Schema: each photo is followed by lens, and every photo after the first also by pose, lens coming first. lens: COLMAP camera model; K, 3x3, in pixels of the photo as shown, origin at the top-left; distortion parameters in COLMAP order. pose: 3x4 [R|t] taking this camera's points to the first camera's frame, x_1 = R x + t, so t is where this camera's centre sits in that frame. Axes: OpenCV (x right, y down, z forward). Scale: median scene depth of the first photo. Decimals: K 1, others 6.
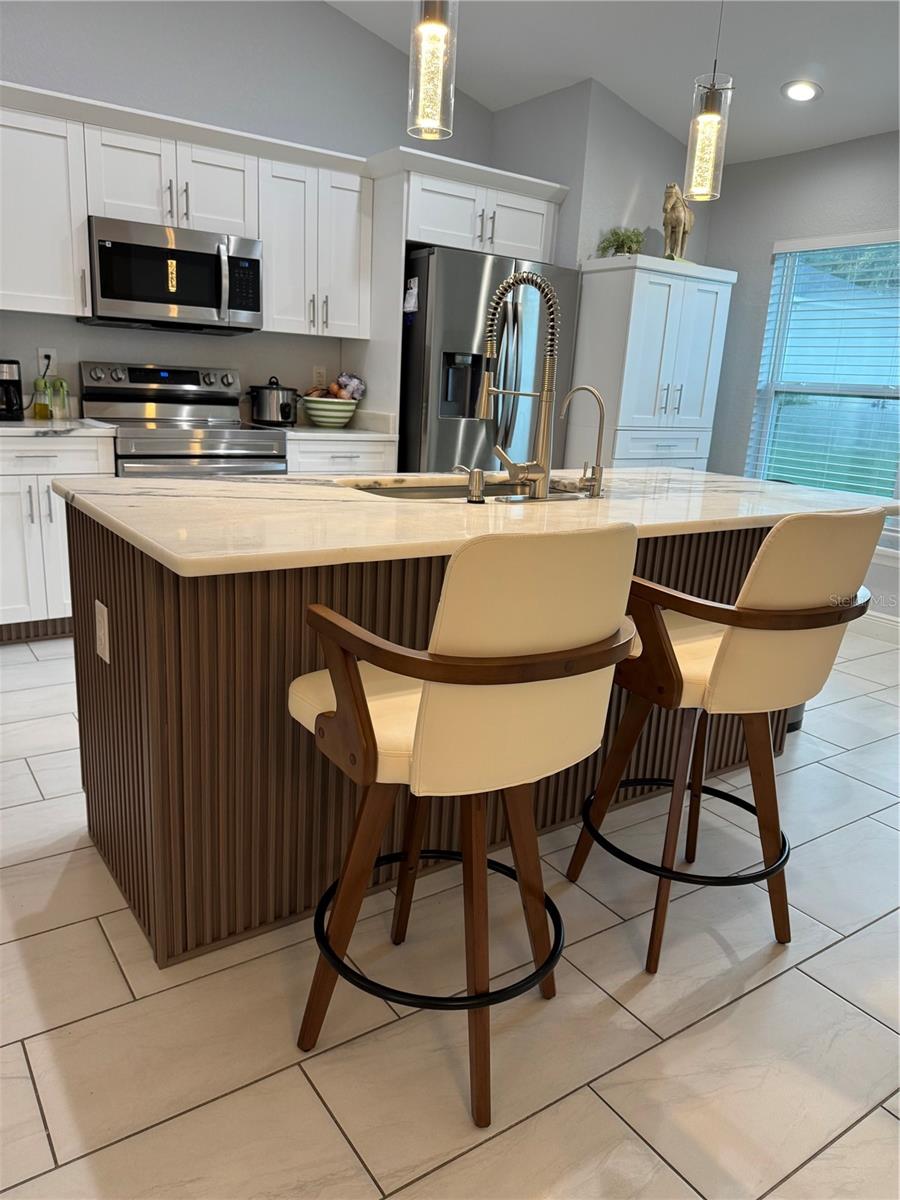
lens RADIAL K [[846.3, 0, 437.6], [0, 846.3, 602.4], [0, 0, 1]] dist [0.156814, -0.303983]
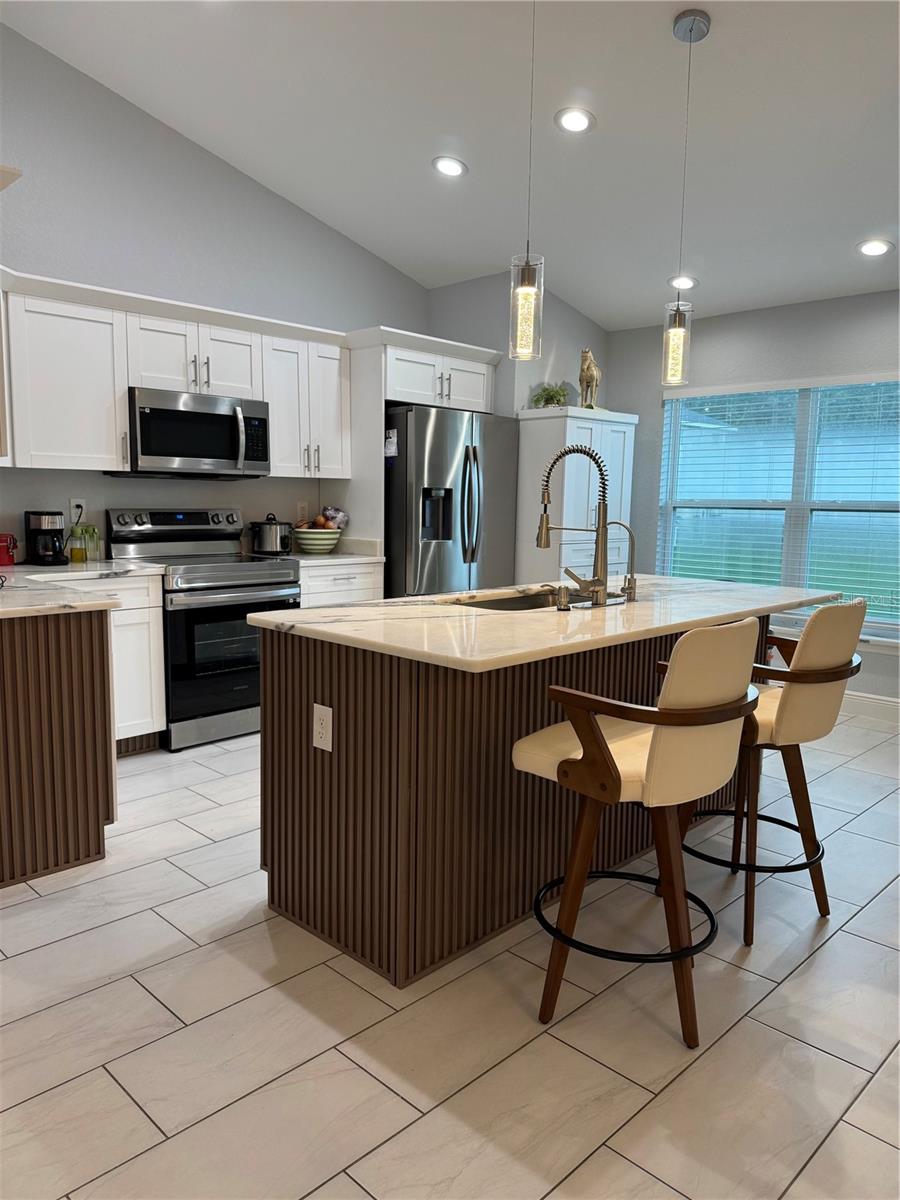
lens RADIAL K [[846.3, 0, 437.6], [0, 846.3, 602.4], [0, 0, 1]] dist [0.156814, -0.303983]
pose [[0.982135, -0.061386, 0.177882, -0.191947], [0.082972, 0.989711, -0.116569, 0.005009], [-0.168896, 0.129246, 0.977123, -0.137805]]
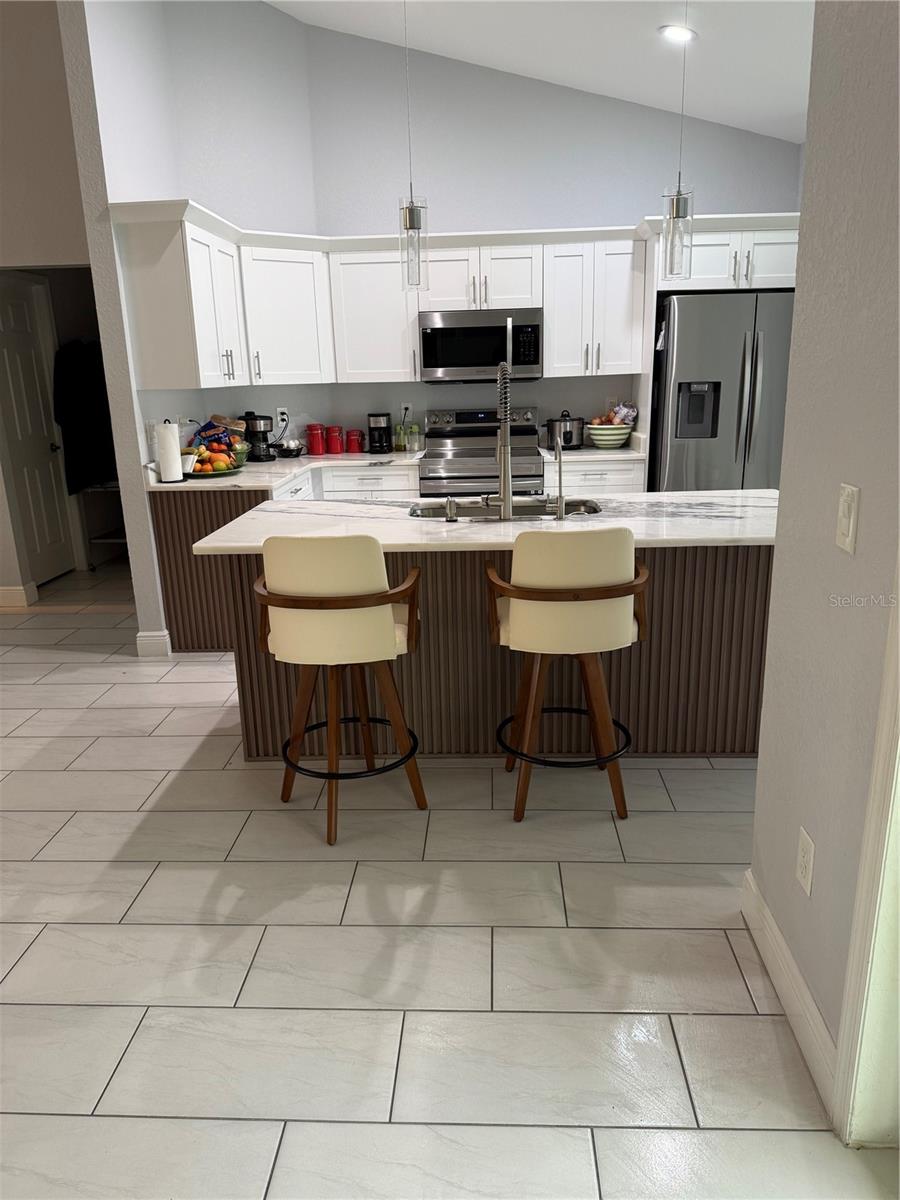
lens RADIAL K [[835.6, 0, 448.5], [0, 835.6, 603.6], [0, 0, 1]] dist [0.157287, -0.279566]
pose [[0.796380, 0.091857, -0.597781, 0.468434], [-0.086127, 0.995550, 0.038240, -0.013453], [0.598633, 0.021031, 0.800747, -0.096710]]
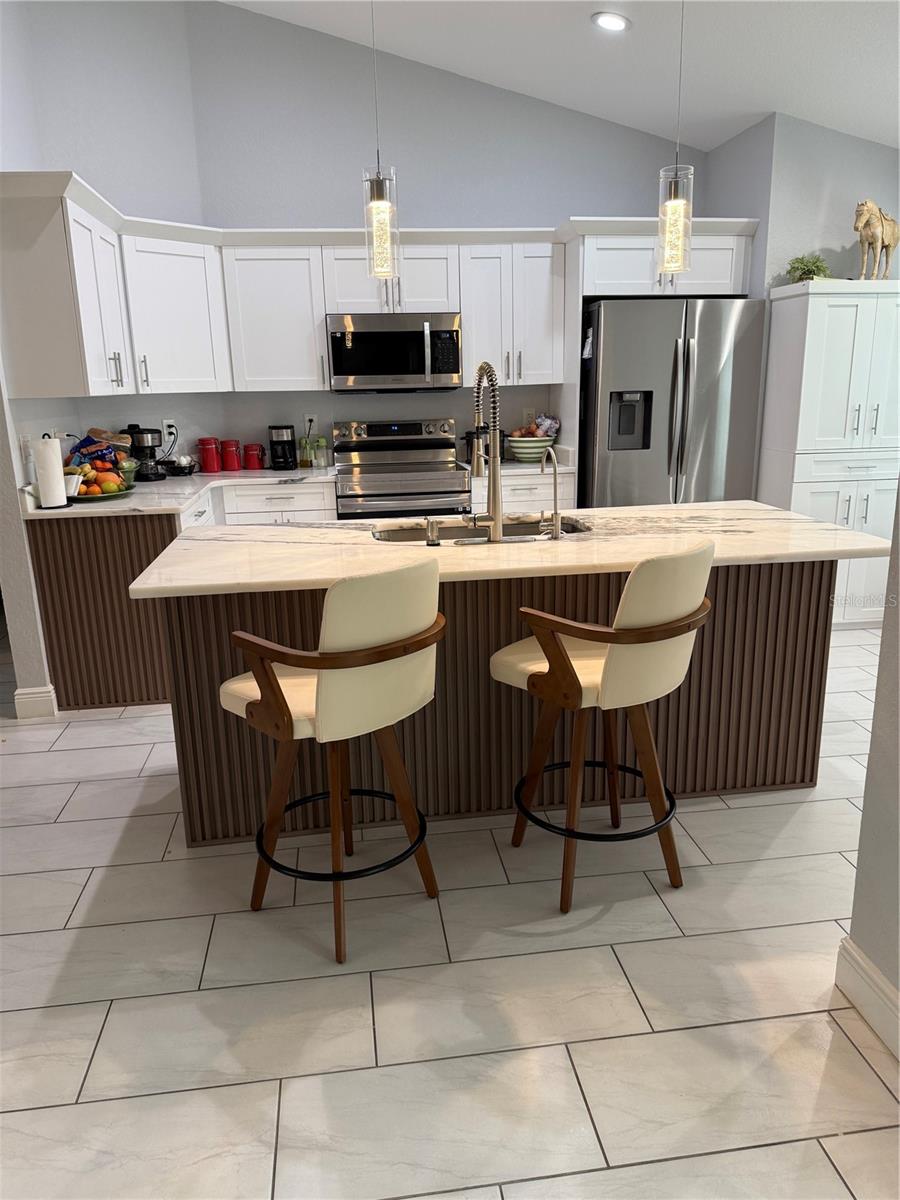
lens RADIAL K [[835.6, 0, 448.5], [0, 835.6, 603.6], [0, 0, 1]] dist [0.157287, -0.279566]
pose [[0.892391, 0.042571, -0.449250, 0.320682], [-0.043571, 0.999017, 0.008119, -0.019477], [0.449154, 0.012329, 0.893369, -0.067538]]
